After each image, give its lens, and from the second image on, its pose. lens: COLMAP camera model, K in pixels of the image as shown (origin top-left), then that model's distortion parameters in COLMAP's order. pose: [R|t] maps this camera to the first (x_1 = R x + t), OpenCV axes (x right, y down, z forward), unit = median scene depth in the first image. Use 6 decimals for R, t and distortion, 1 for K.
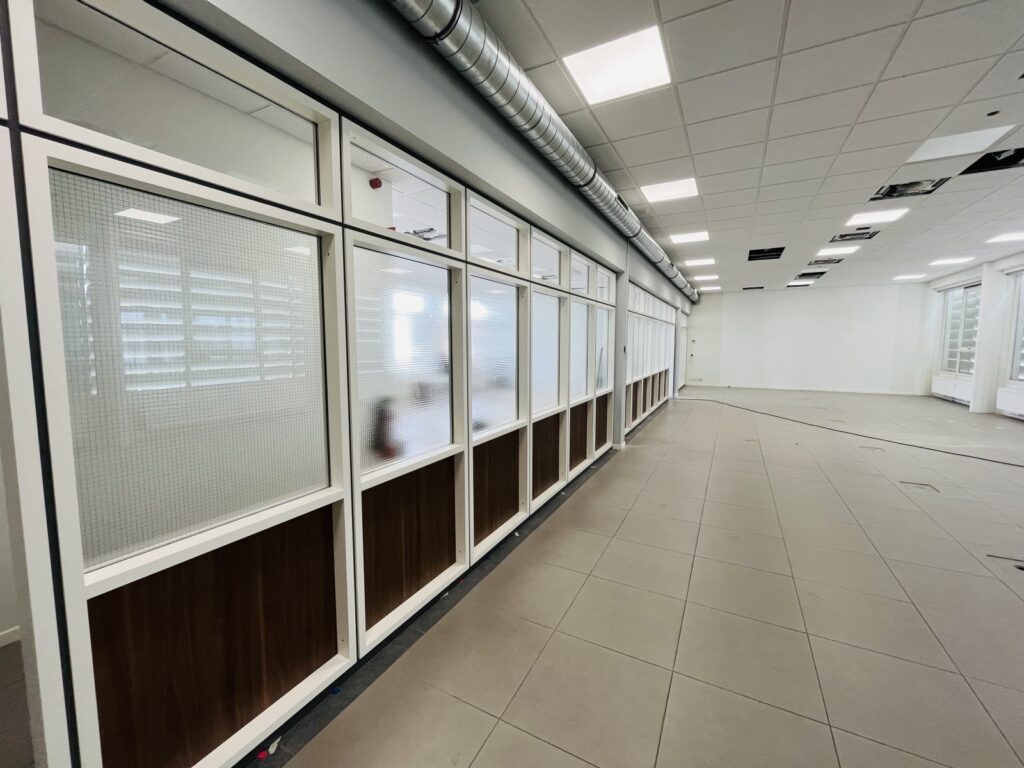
lens RADIAL K [[413.1, 0, 512.0], [0, 413.1, 384.0], [0, 0, 1]] dist [-0.003101, -0.000393]
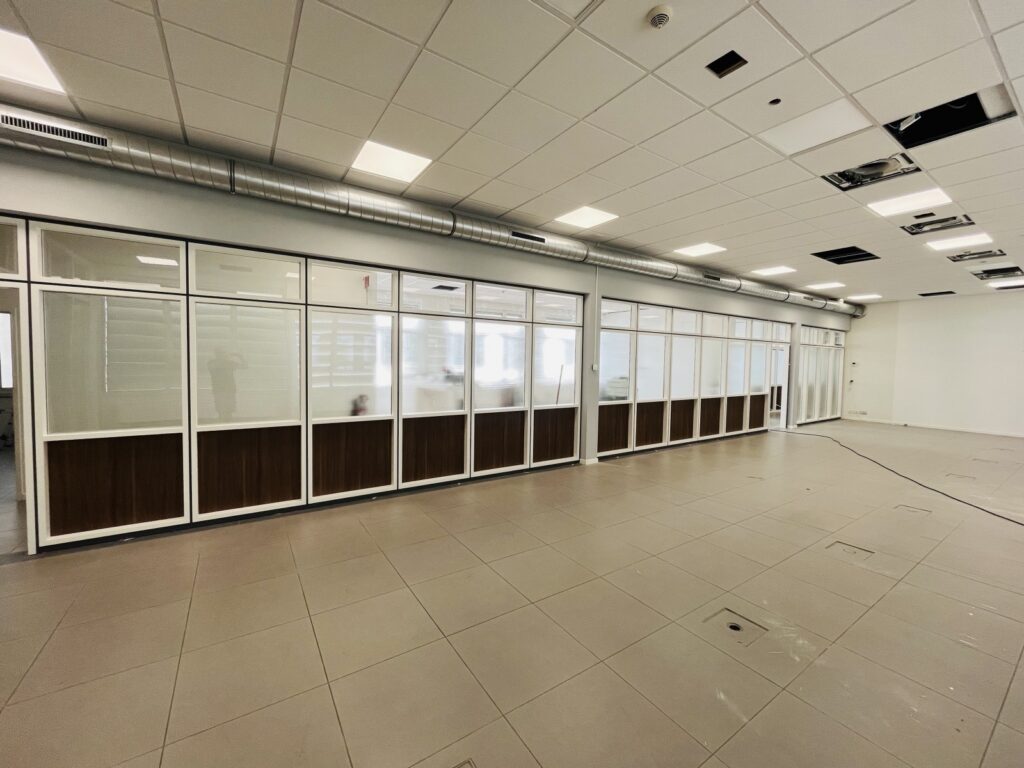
lens RADIAL K [[413.1, 0, 512.0], [0, 413.1, 384.0], [0, 0, 1]] dist [-0.003101, -0.000393]
pose [[0.881648, 0.042119, -0.470024, 0.554458], [-0.063950, 0.997485, -0.030568, 0.002250], [0.467554, 0.057008, 0.882124, -0.002247]]
